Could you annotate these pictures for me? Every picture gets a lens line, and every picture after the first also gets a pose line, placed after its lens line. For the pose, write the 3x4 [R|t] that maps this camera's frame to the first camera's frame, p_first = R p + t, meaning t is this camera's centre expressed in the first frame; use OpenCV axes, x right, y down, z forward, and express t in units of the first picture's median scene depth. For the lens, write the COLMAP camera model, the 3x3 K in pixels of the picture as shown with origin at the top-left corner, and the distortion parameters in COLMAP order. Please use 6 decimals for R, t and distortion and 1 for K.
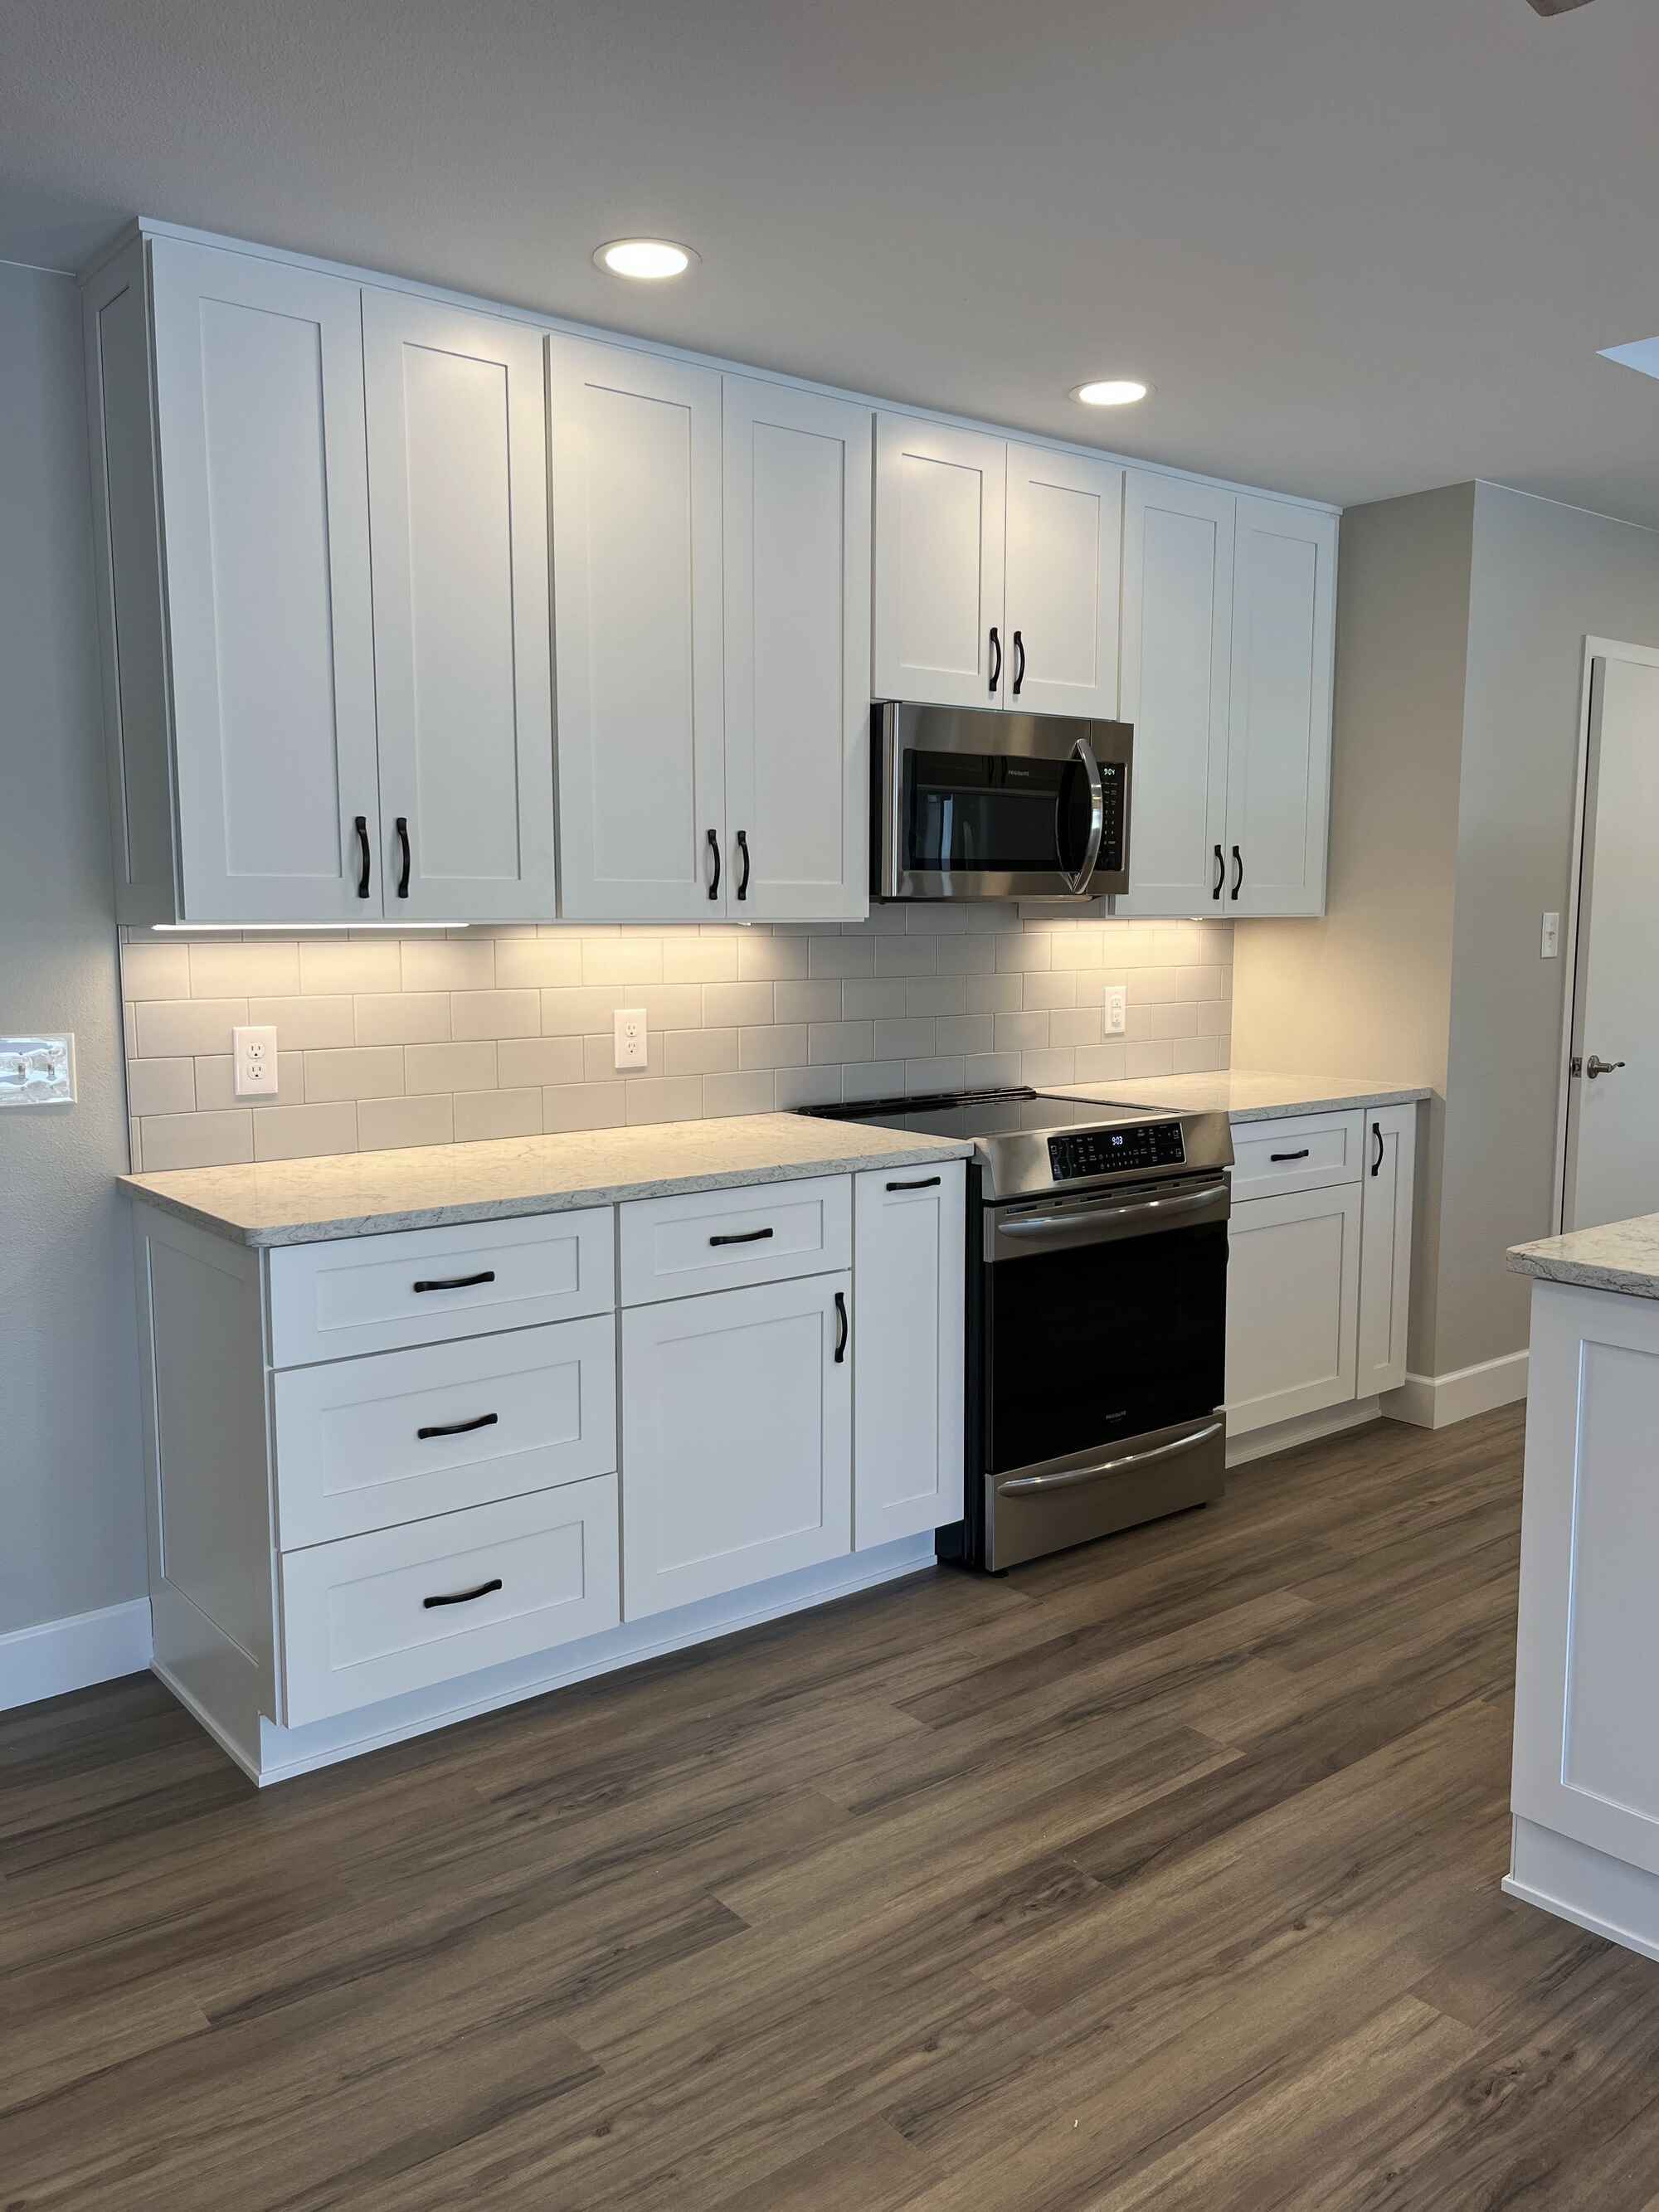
lens RADIAL K [[1669.0, 0, 823.0], [0, 1669.0, 1104.6], [0, 0, 1]] dist [0.055215, -0.070932]
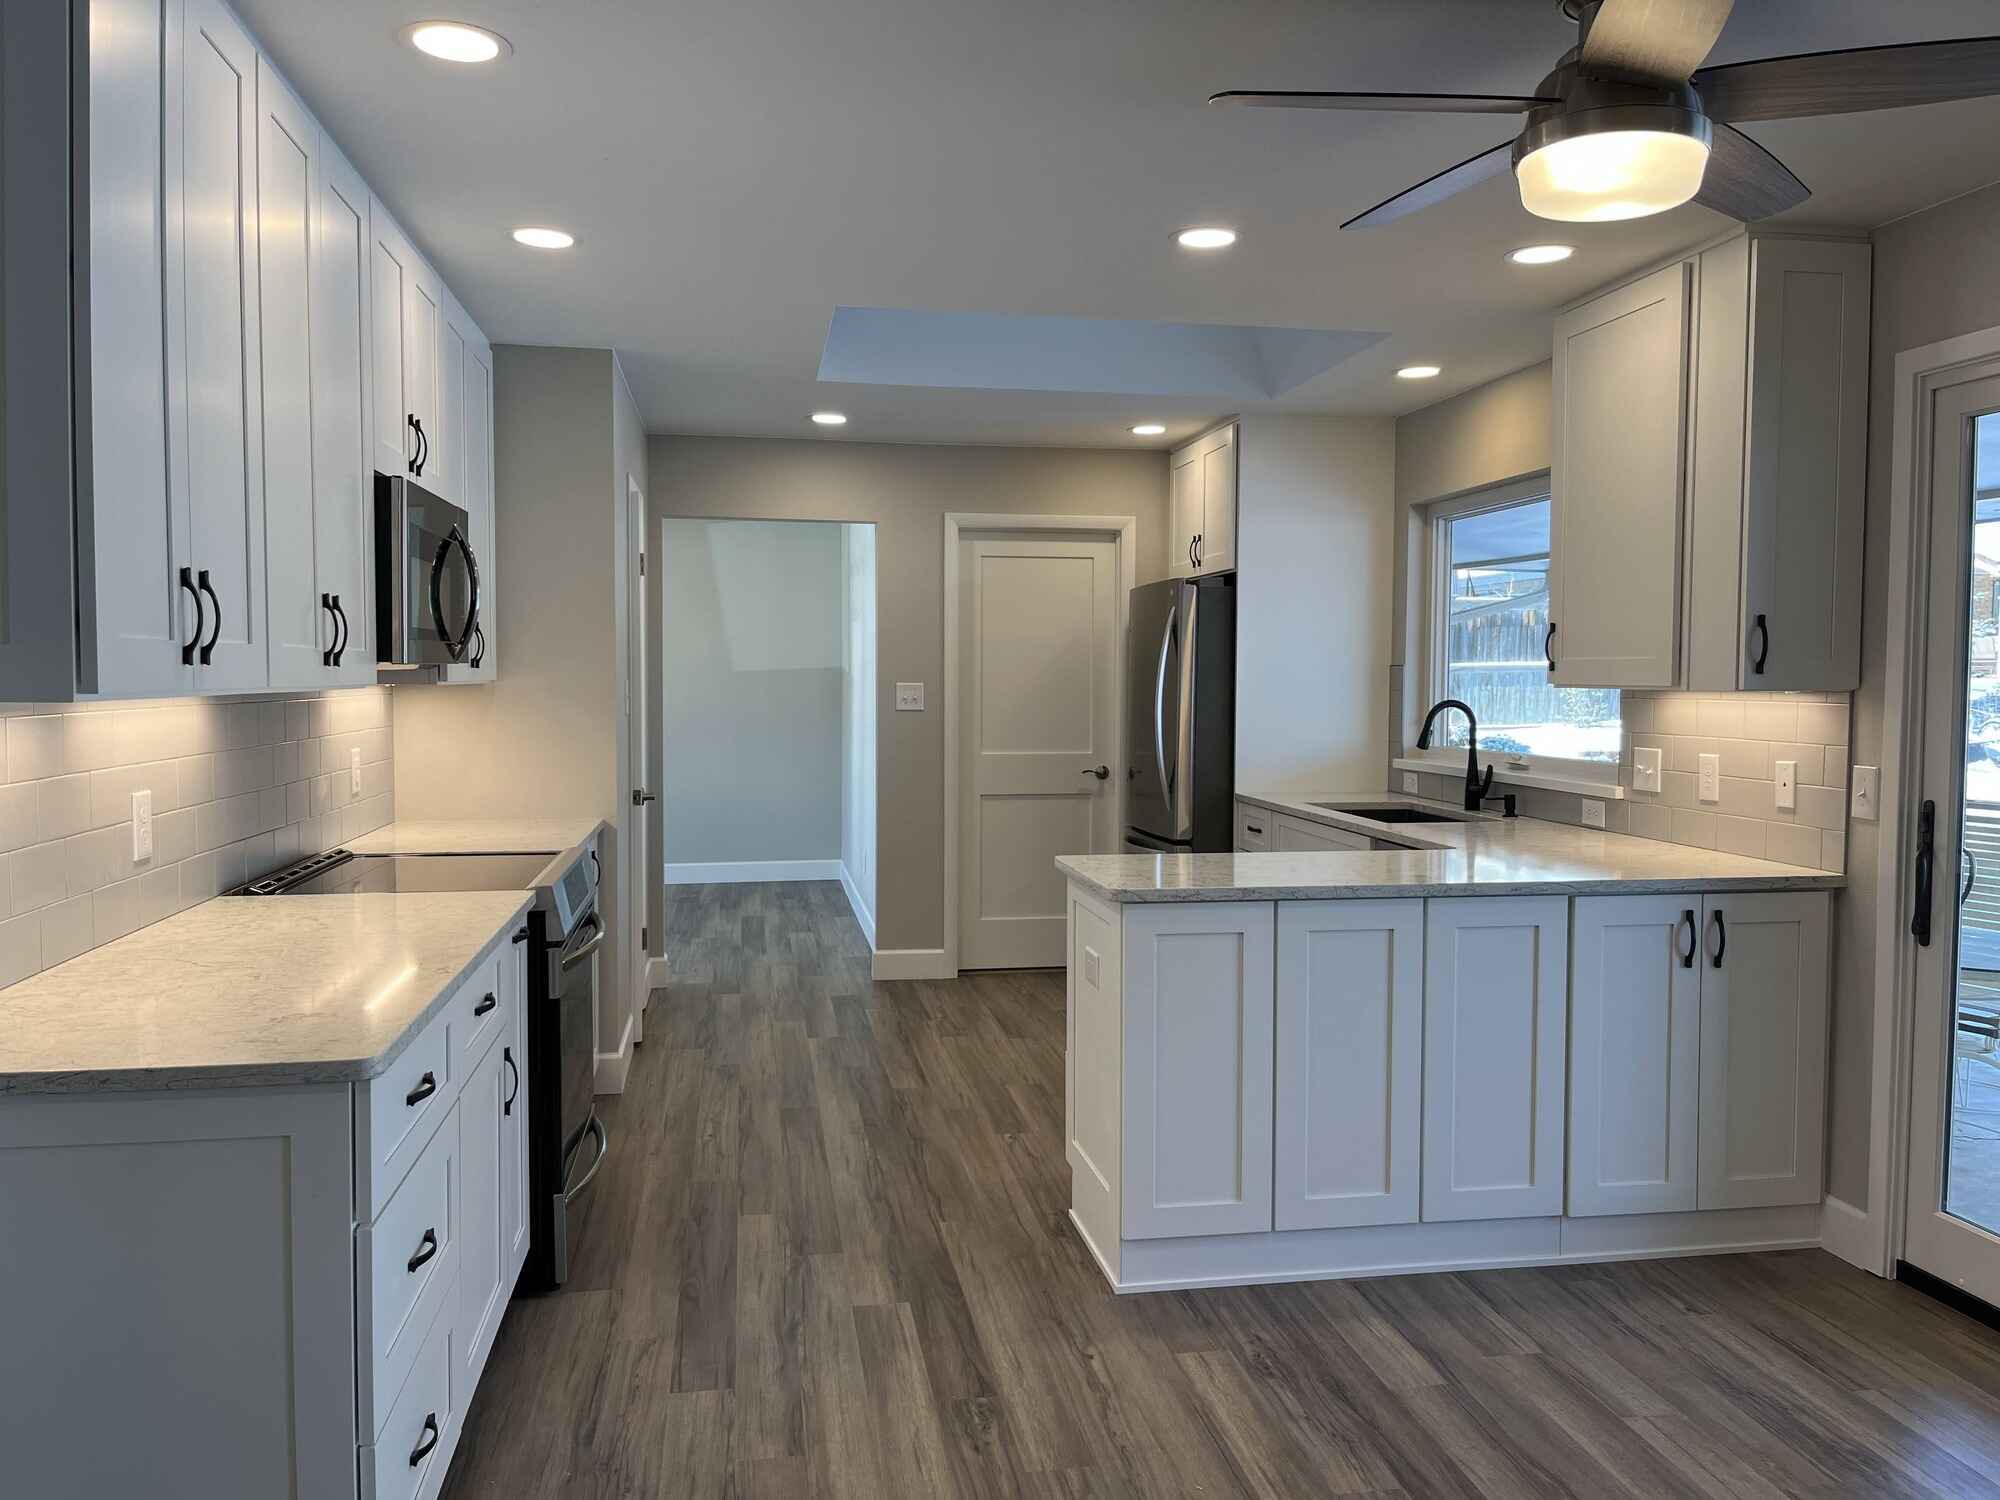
lens RADIAL K [[1508.9, 0, 995.7], [0, 1508.9, 750.6], [0, 0, 1]] dist [0.055215, -0.070932]
pose [[0.486686, -0.039728, 0.872673, -0.691203], [0.095720, 0.995376, -0.008069, -0.035257], [-0.868317, 0.087459, 0.488238, 0.276316]]
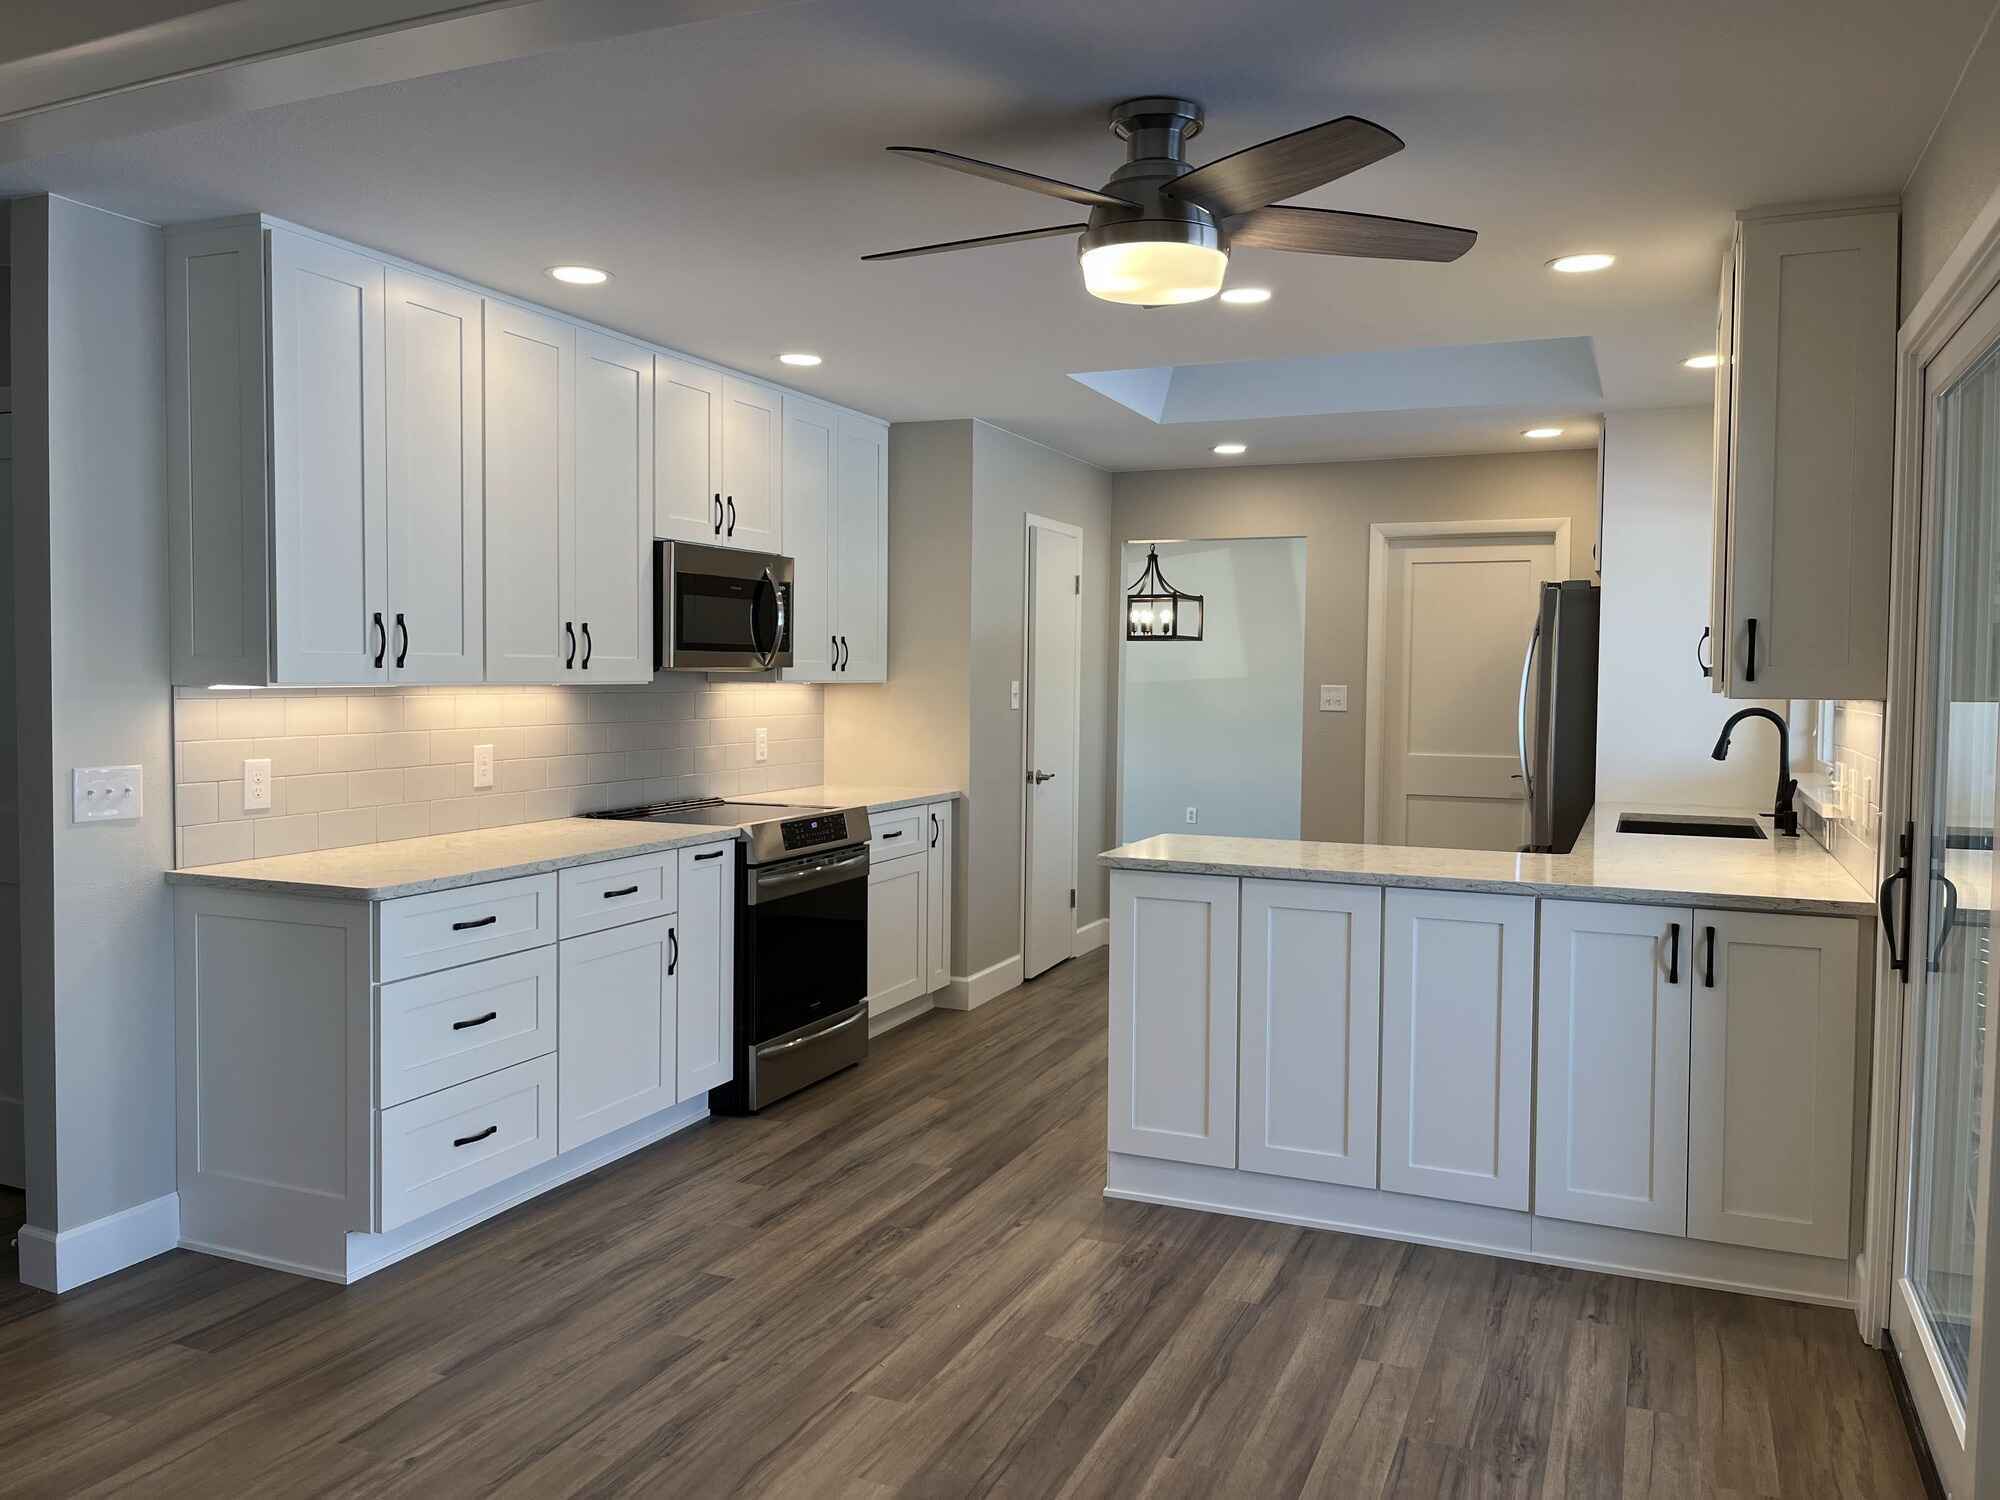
lens RADIAL K [[1508.9, 0, 986.4], [0, 1508.9, 737.1], [0, 0, 1]] dist [0.055215, -0.070932]
pose [[0.884259, -0.009929, 0.466892, -0.397829], [0.042473, 0.997340, -0.059231, 0.034988], [-0.465062, 0.072206, 0.882328, -0.380028]]
